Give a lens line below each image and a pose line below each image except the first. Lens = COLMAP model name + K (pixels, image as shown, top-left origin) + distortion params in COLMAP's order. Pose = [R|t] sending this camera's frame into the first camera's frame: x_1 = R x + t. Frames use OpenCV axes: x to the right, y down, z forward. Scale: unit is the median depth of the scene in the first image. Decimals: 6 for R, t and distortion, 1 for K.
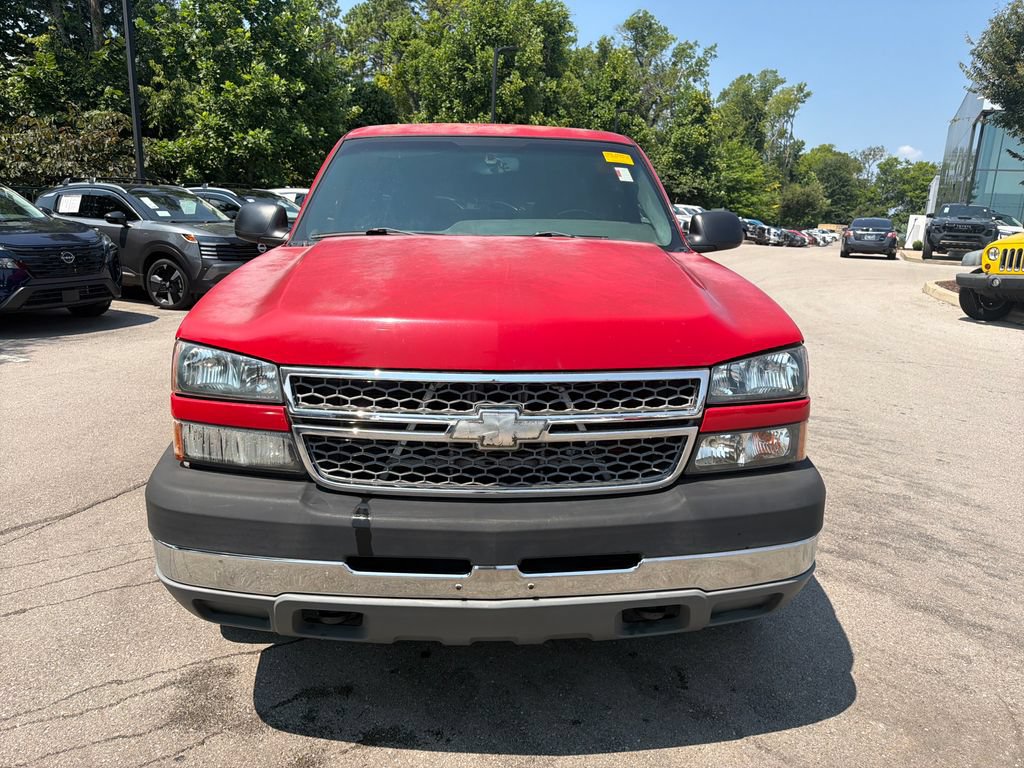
lens RADIAL K [[782.2, 0, 501.3], [0, 782.2, 388.6], [0, 0, 1]] dist [0.056321, -0.079912]
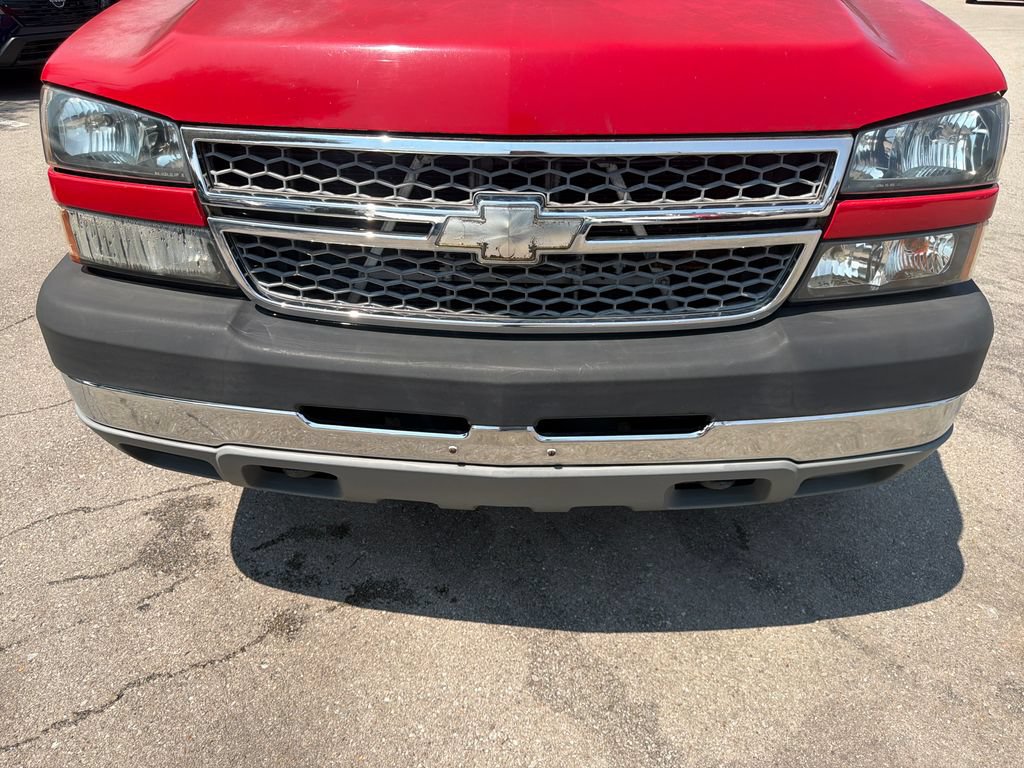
lens RADIAL K [[727.6, 0, 501.0], [0, 727.6, 388.9], [0, 0, 1]] dist [0.049958, -0.071166]
pose [[0.996605, 0.033732, -0.075104, 0.034781], [-0.009952, 0.954884, 0.296813, -0.002913], [0.081727, -0.295058, 0.951978, 0.333466]]
